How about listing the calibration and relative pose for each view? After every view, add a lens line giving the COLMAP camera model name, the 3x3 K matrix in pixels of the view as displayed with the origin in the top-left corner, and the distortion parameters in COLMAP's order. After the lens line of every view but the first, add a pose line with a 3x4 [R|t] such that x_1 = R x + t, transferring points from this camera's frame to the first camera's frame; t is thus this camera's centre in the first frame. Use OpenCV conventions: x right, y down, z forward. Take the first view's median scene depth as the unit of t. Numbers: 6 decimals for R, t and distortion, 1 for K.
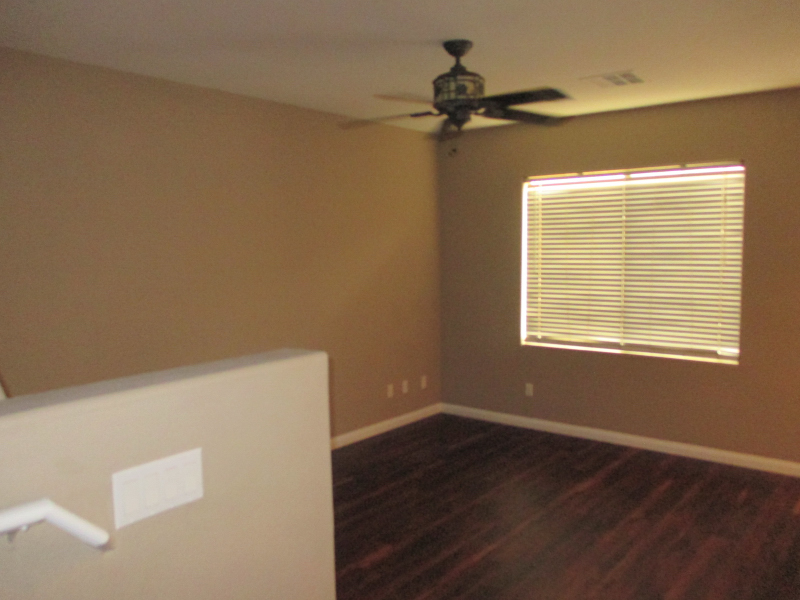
lens RADIAL K [[674.4, 0, 398.9], [0, 674.4, 297.4], [0, 0, 1]] dist [-0.020276, 0.003214]
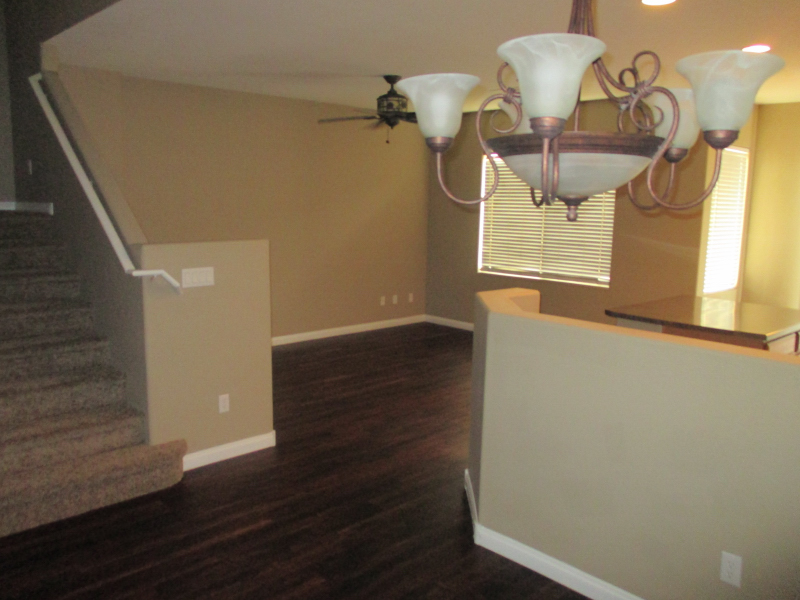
lens RADIAL K [[674.4, 0, 400.7], [0, 674.4, 301.8], [0, 0, 1]] dist [-0.020276, 0.003214]
pose [[0.991655, 0.046378, -0.120290, 0.214392], [-0.037222, 0.996315, 0.077274, 0.031505], [0.123431, -0.072152, 0.989727, -0.440936]]
